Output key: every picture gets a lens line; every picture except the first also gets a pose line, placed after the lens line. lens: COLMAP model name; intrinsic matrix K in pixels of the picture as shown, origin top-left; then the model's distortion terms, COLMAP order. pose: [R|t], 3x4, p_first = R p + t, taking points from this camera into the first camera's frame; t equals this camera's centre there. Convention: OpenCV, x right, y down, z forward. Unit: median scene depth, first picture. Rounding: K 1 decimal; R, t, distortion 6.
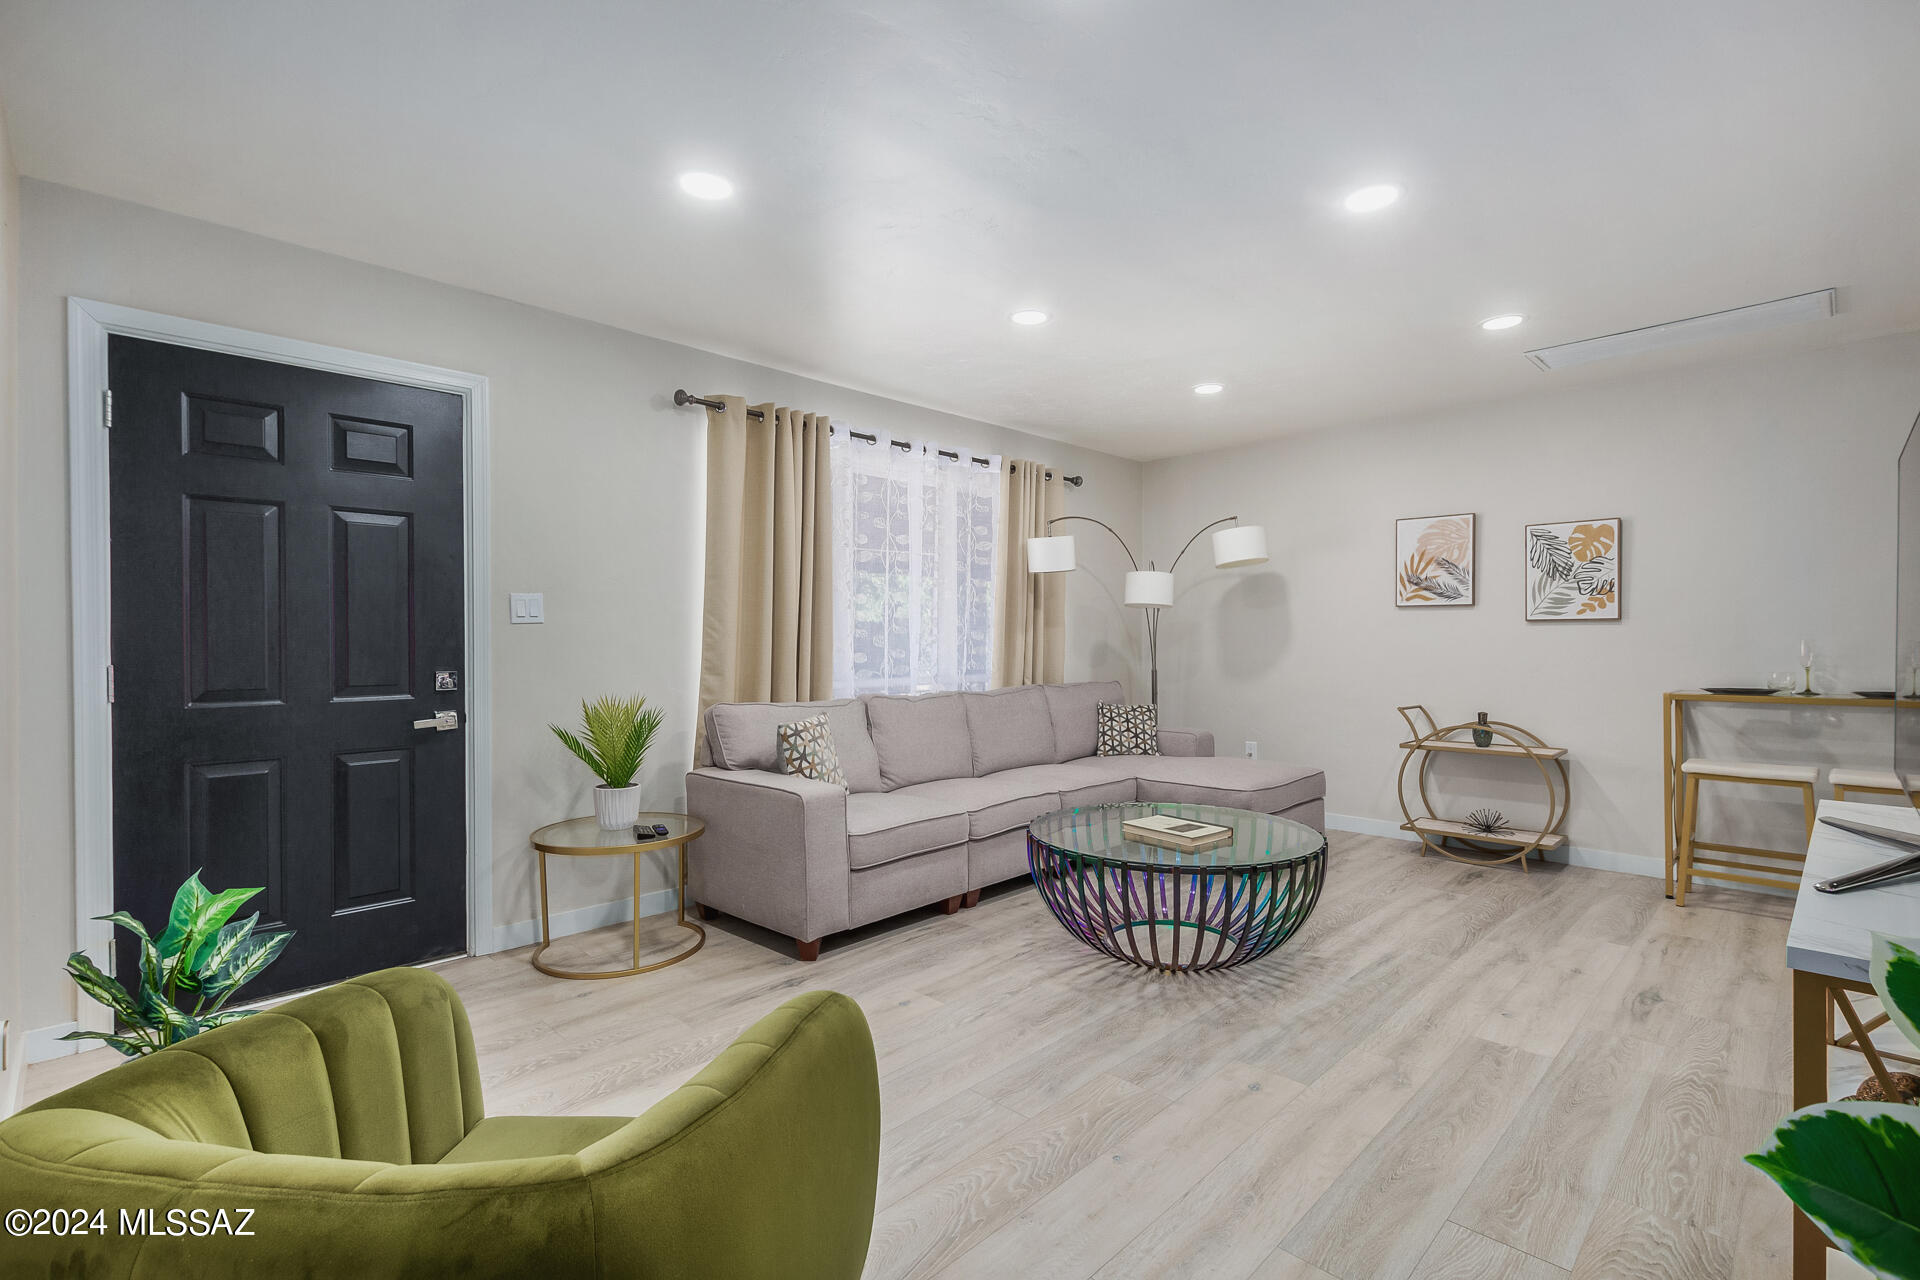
lens RADIAL K [[888.1, 0, 960.0], [0, 888.1, 640.0], [0, 0, 1]] dist [0.010171, -0.000075]
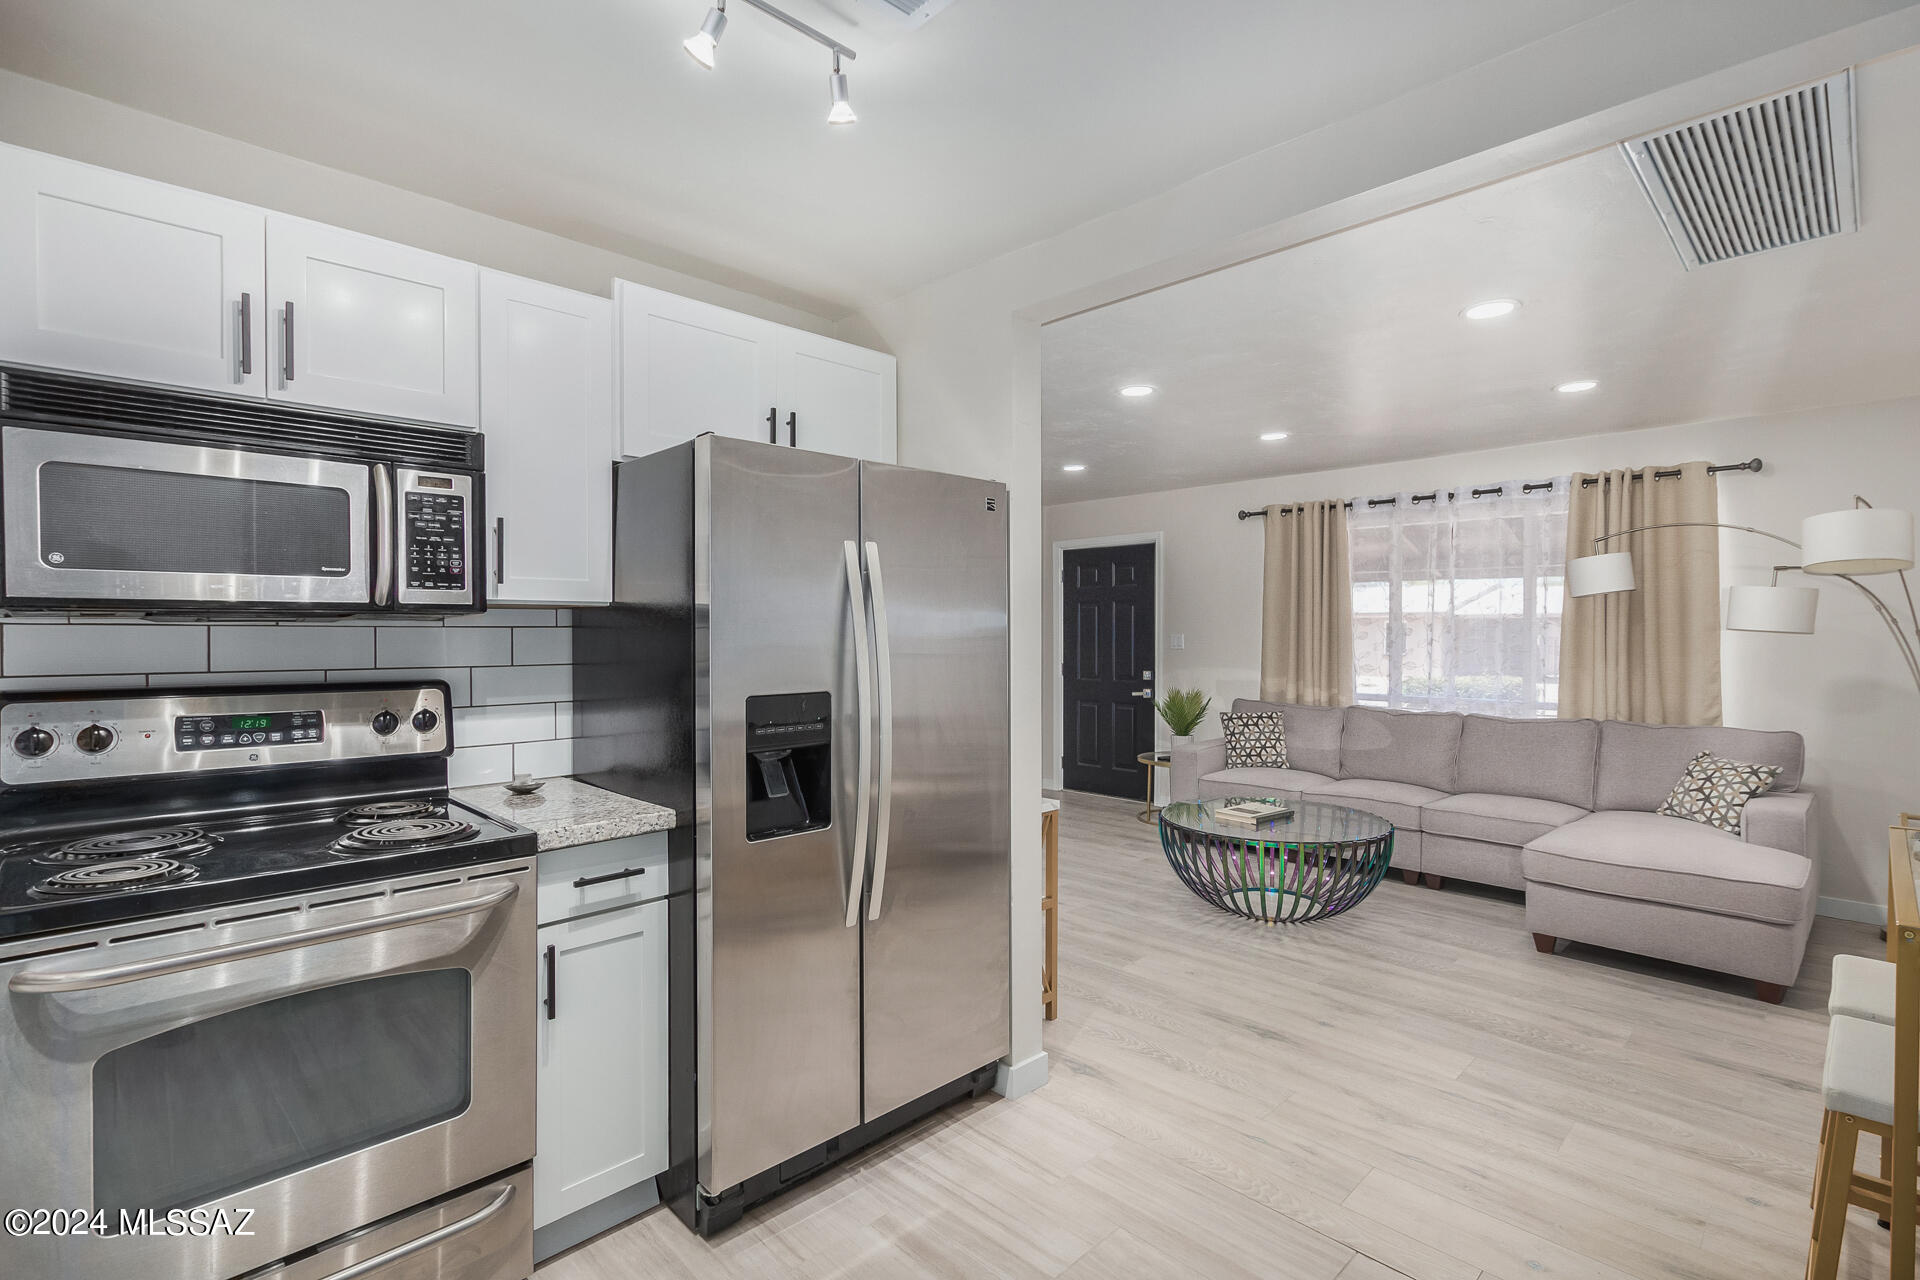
lens RADIAL K [[876.7, 0, 960.0], [0, 876.7, 640.0], [0, 0, 1]] dist [0.003278, -0.000720]
pose [[-0.020922, 0.008315, -0.999747, 1.472053], [-0.002619, 0.999962, 0.008372, -0.054208], [0.999778, 0.002794, -0.020899, 0.543874]]
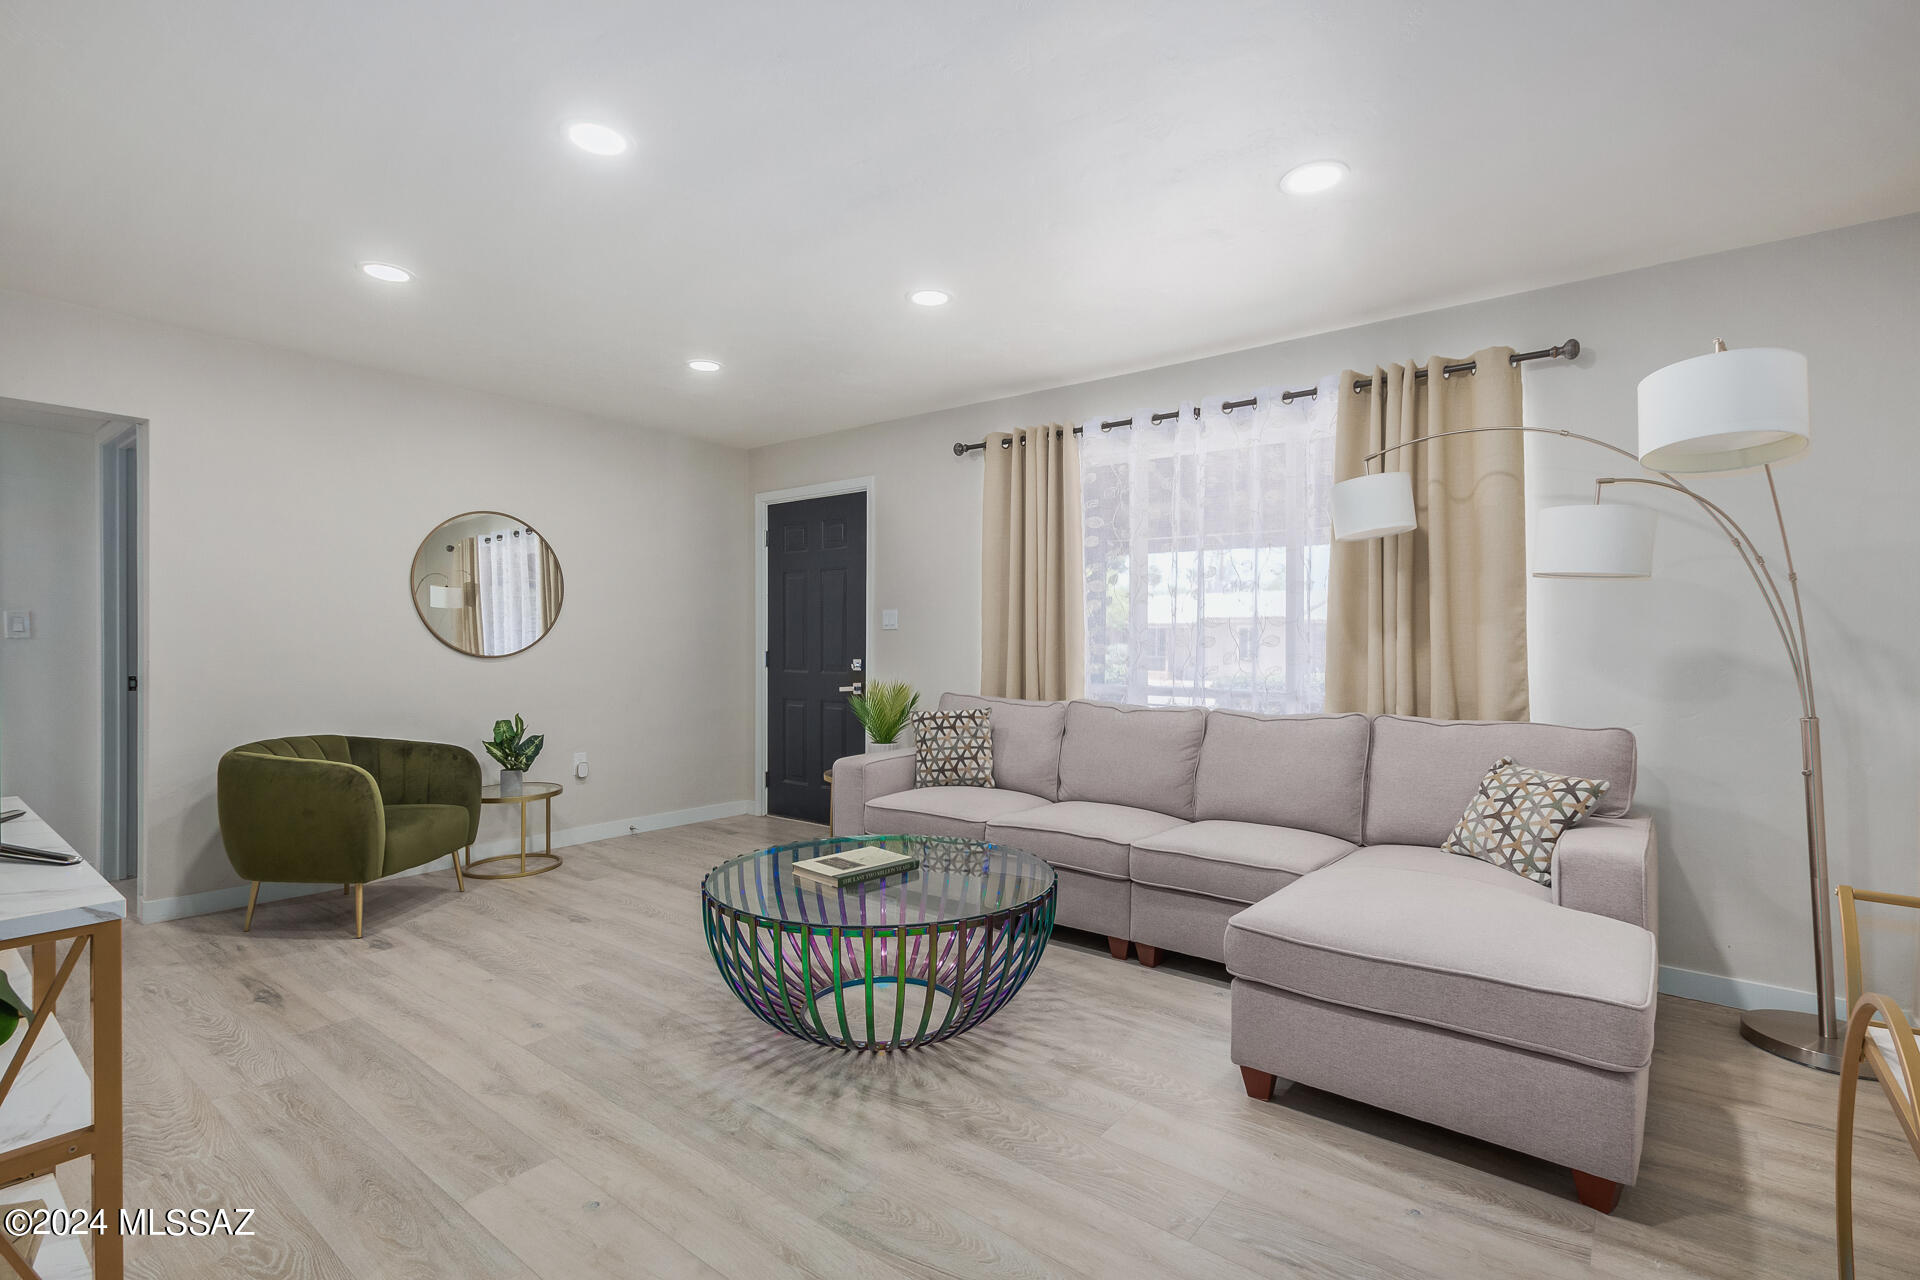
lens RADIAL K [[884.6, 0, 960.0], [0, 884.6, 640.0], [0, 0, 1]] dist [0.003535, 0.000771]
pose [[0.109912, 0.001243, -0.993941, 1.018956], [-0.005020, 0.999987, 0.000695, -0.003079], [0.993929, 0.004913, 0.109917, 0.938841]]
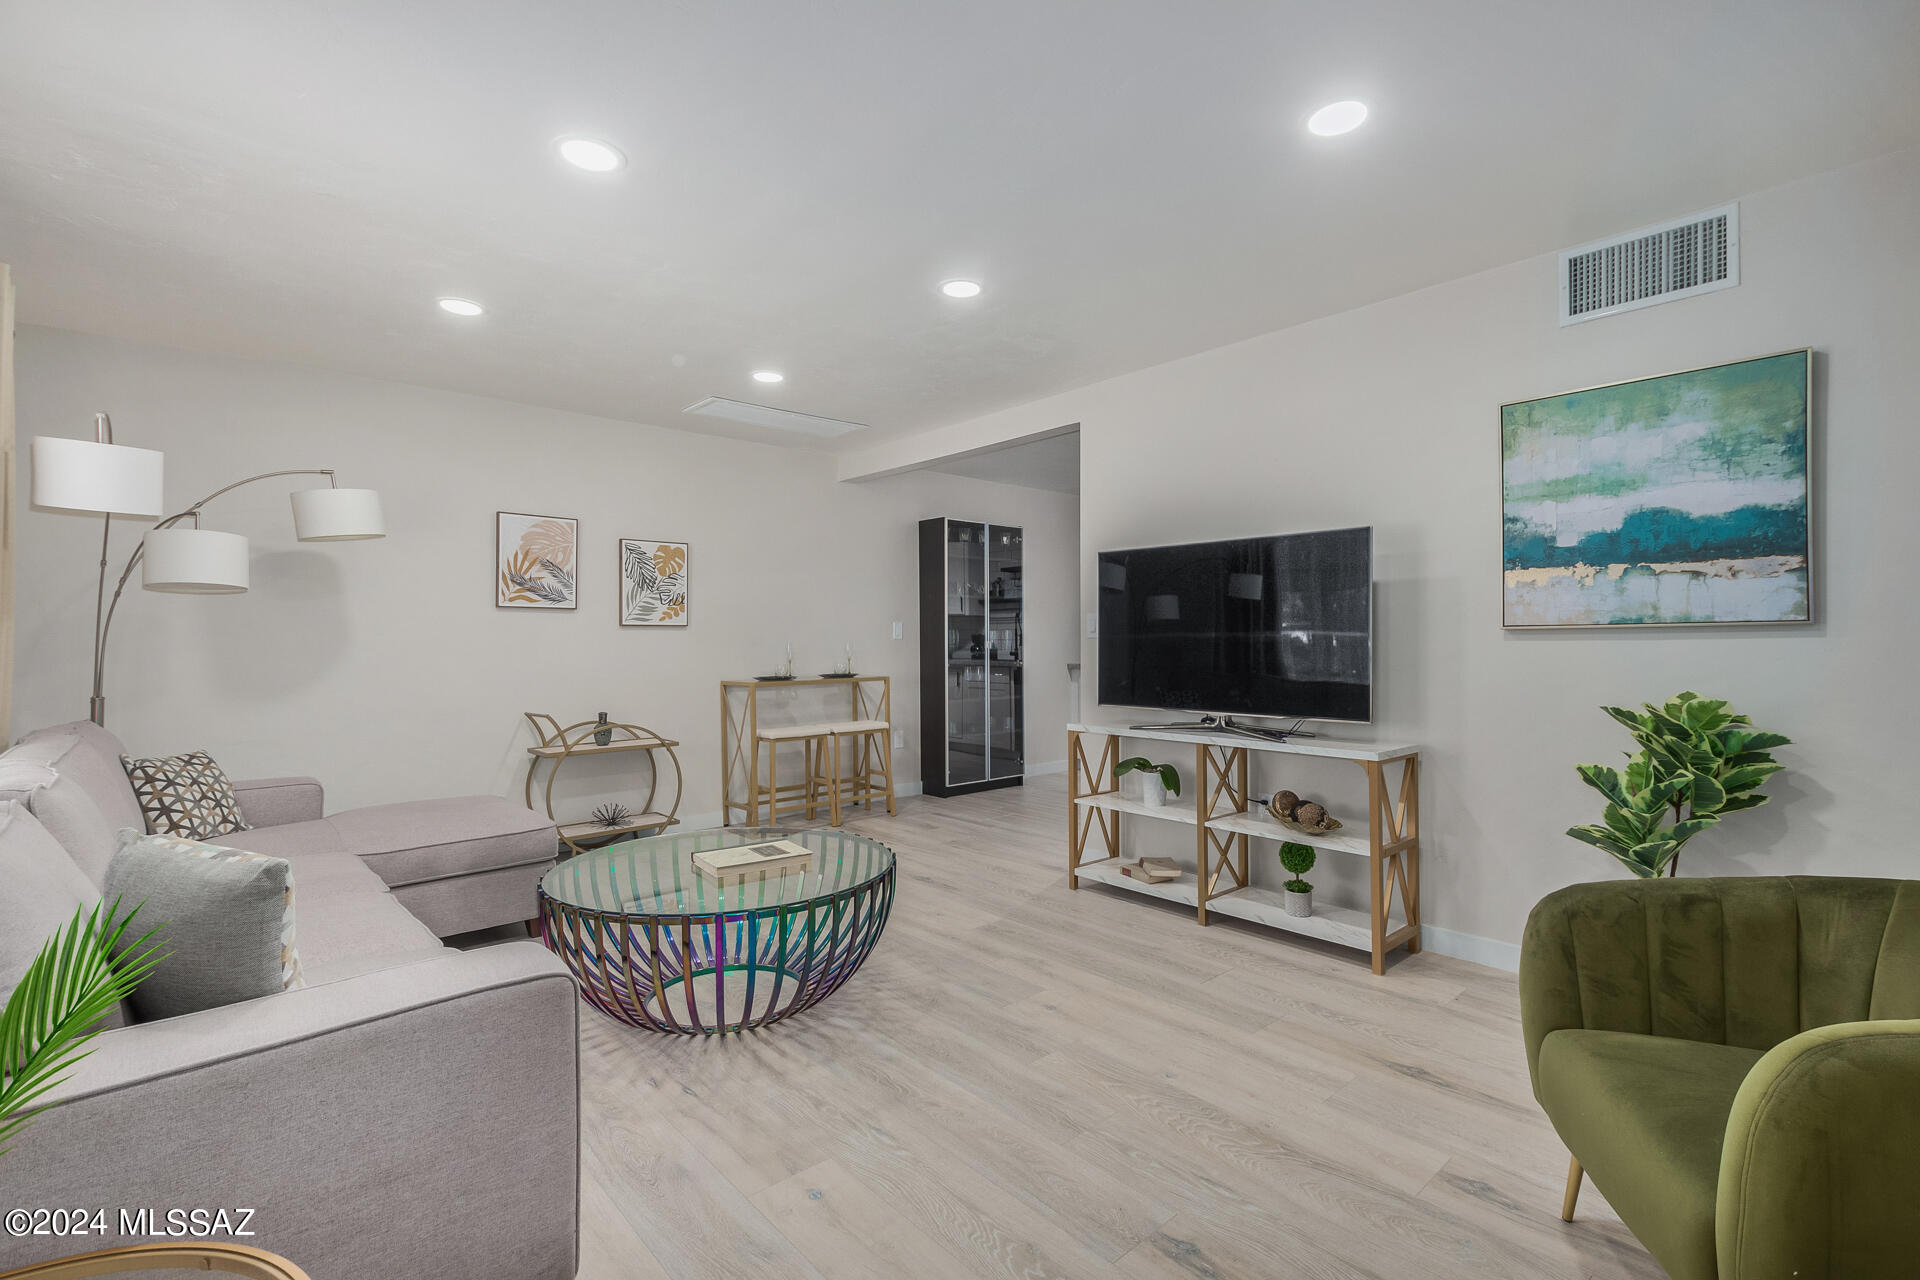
lens RADIAL K [[877.0, 0, 989.3], [0, 877.0, 635.0], [0, 0, 1]] dist [0.005642, 0.000449]
pose [[0.029351, 0.009192, 0.999527, -0.576080], [0.005821, 0.999939, -0.009367, 0.003690], [-0.999552, 0.006093, 0.029296, 0.691773]]
